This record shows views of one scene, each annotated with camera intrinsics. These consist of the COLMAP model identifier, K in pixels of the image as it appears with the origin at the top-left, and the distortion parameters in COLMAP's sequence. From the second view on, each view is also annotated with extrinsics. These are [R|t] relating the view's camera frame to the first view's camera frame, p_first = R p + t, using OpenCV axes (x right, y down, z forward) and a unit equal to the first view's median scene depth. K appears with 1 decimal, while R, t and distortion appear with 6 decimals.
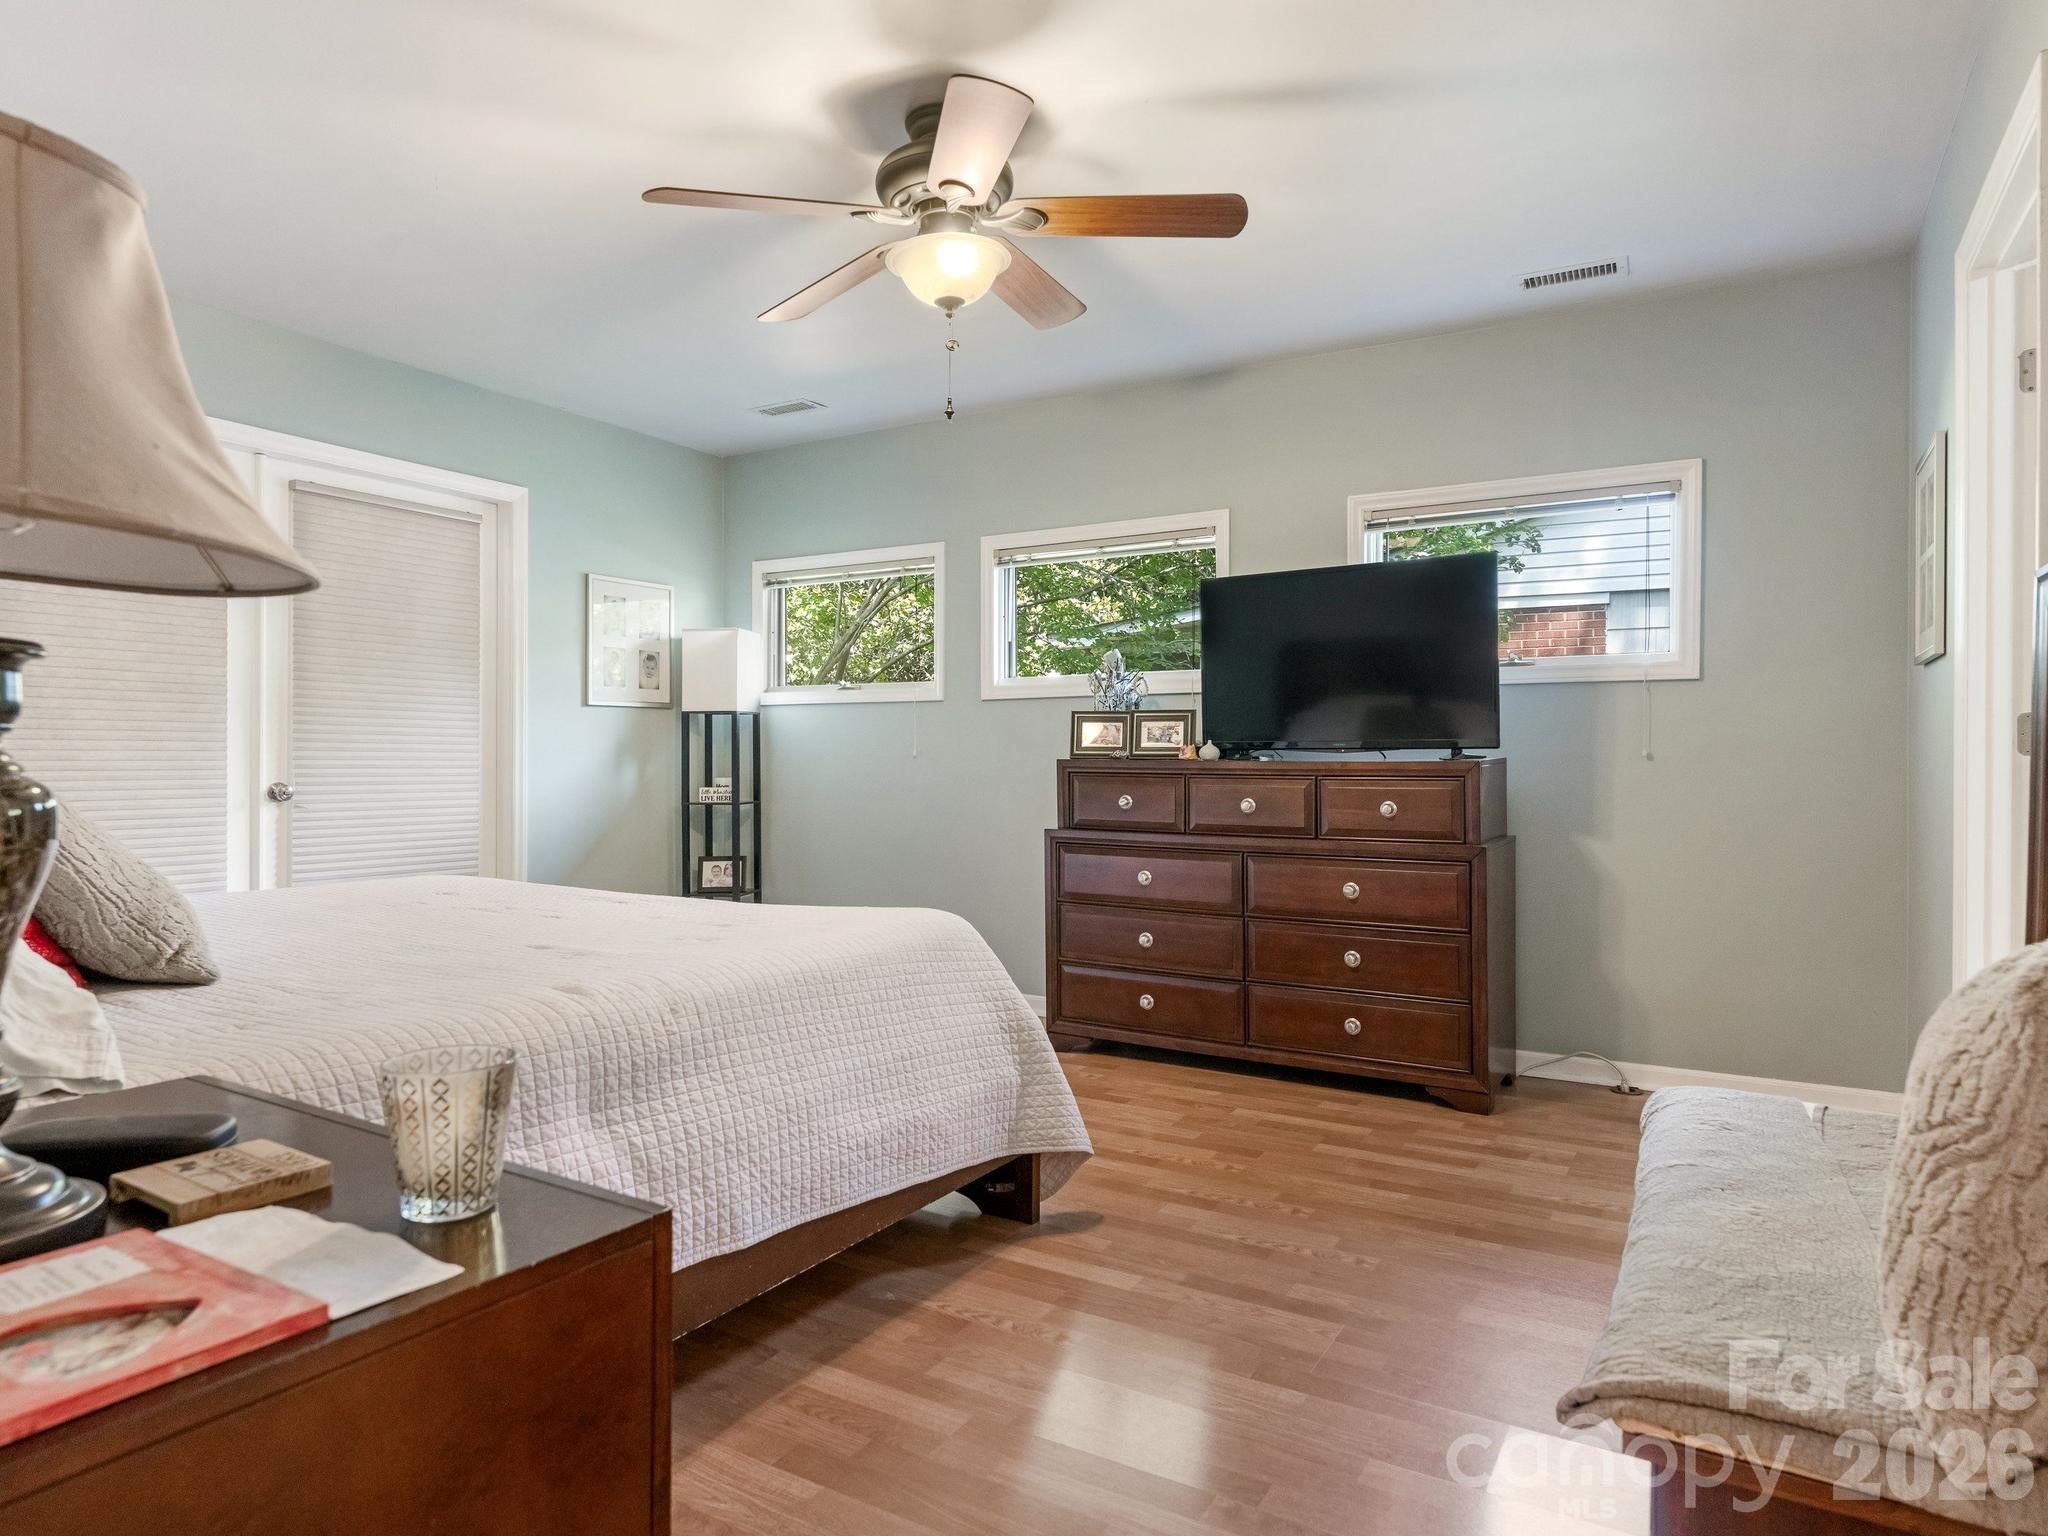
lens RADIAL K [[1226.5, 0, 1025.9], [0, 1226.5, 763.7], [0, 0, 1]] dist [0.003594, 0.000918]
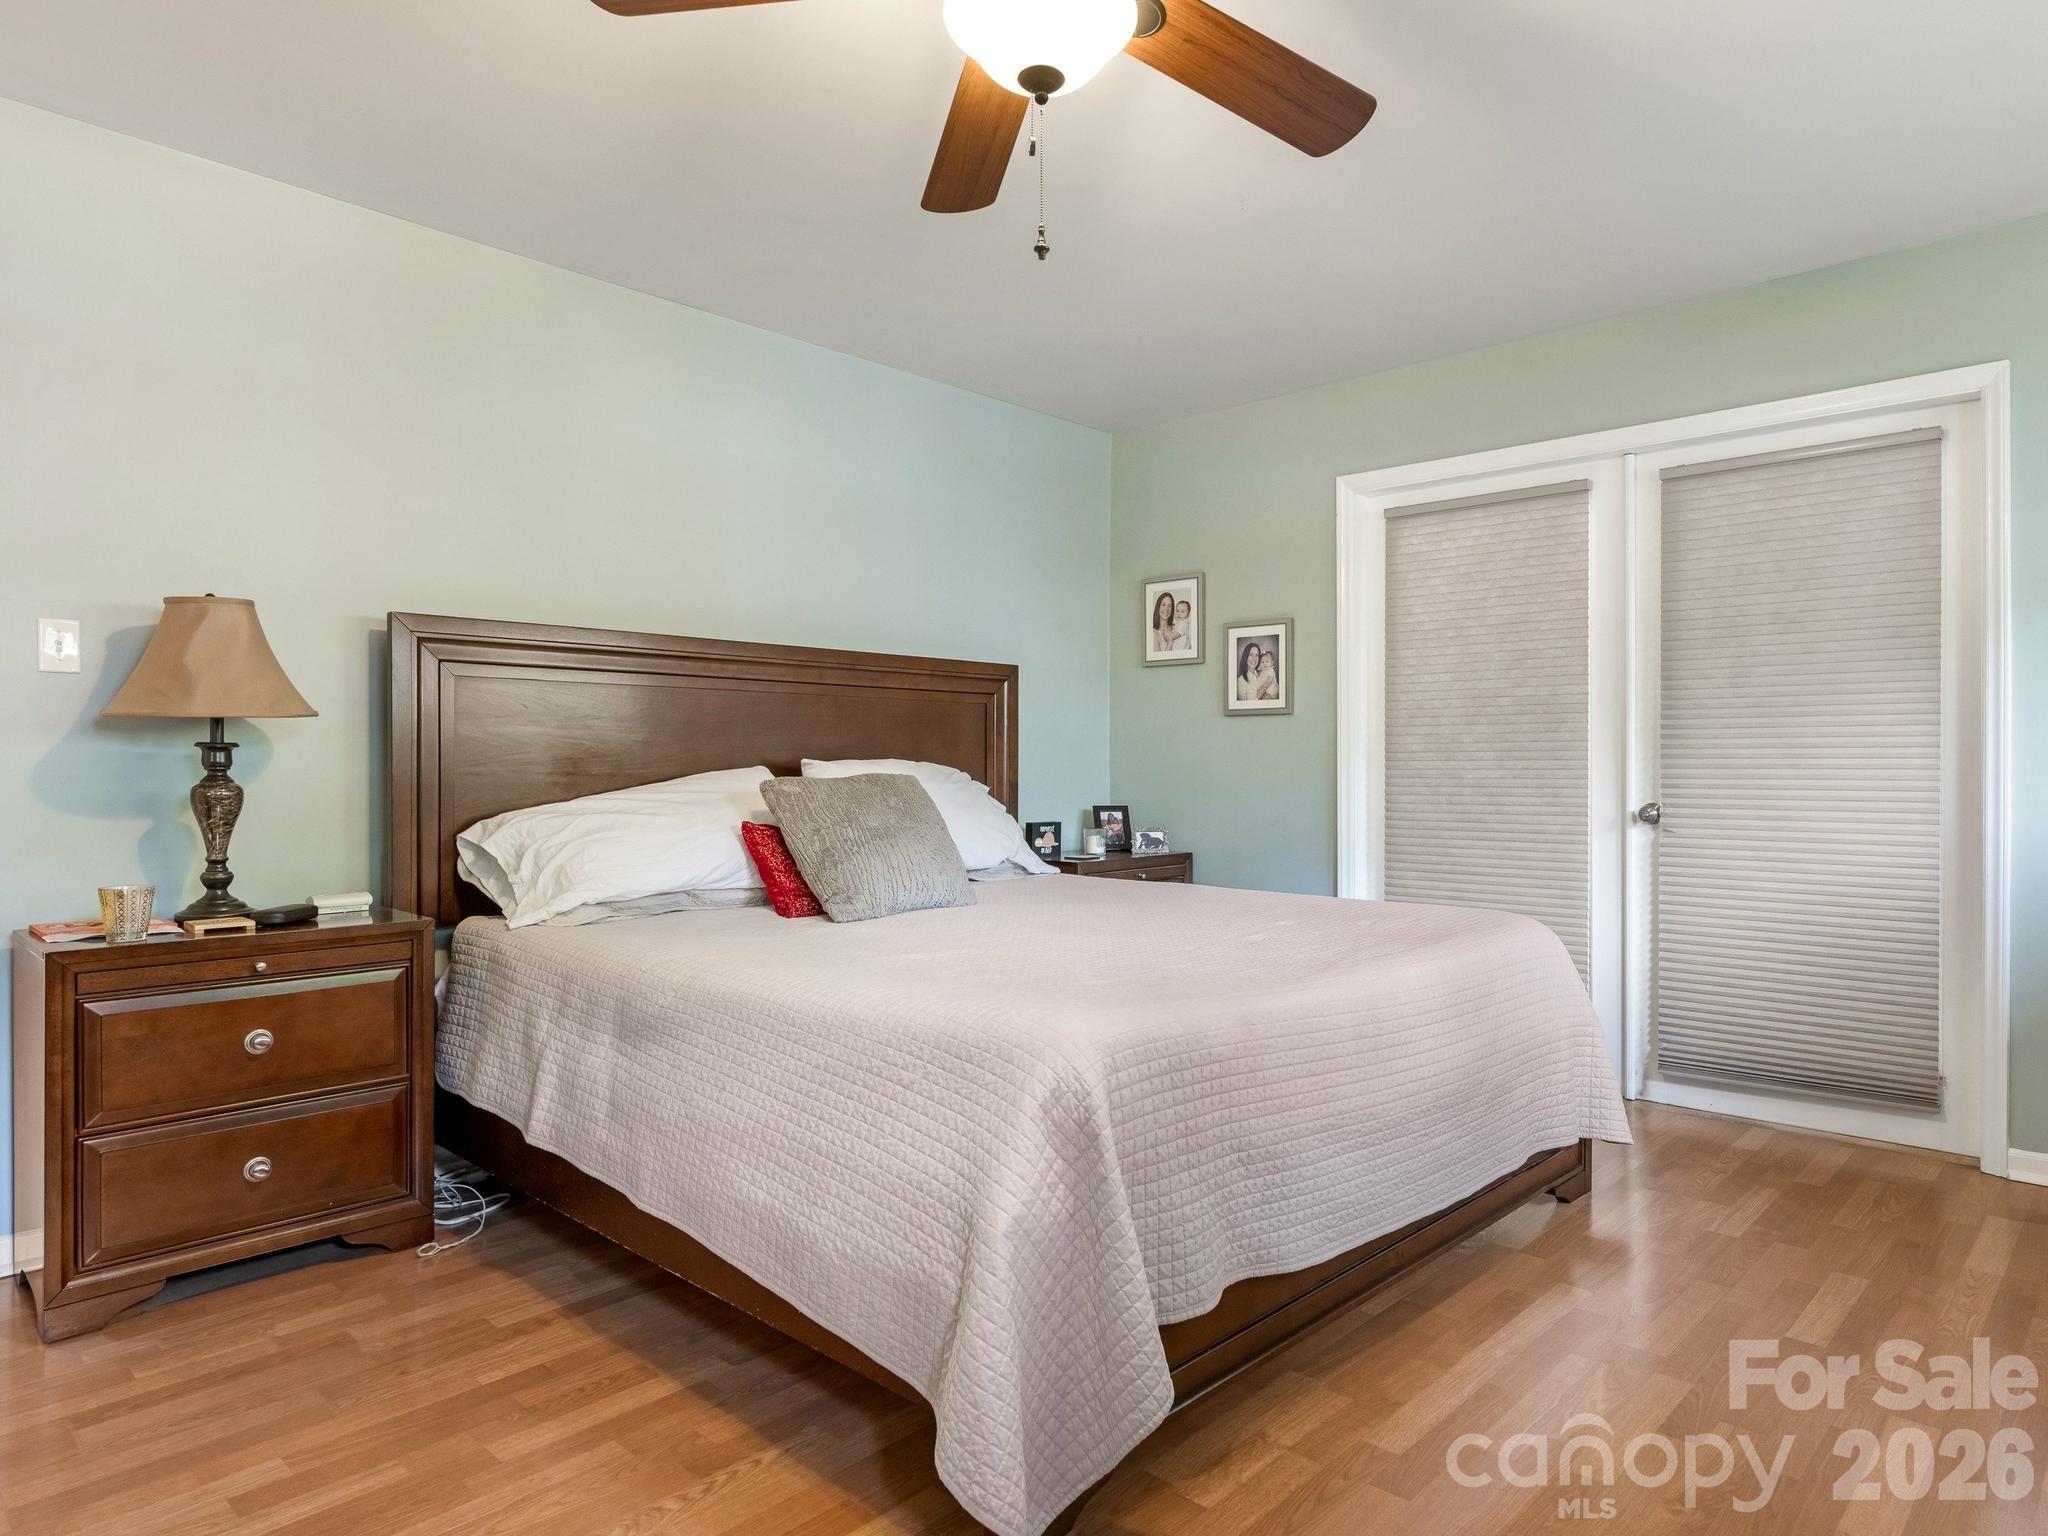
lens RADIAL K [[1226.5, 0, 1078.9], [0, 1226.5, 773.4], [0, 0, 1]] dist [0.003594, 0.000918]
pose [[-0.191827, -0.001260, -0.981428, 0.418301], [-0.004770, 0.999989, -0.000352, -0.004996], [0.981417, 0.004614, -0.191830, 0.835430]]
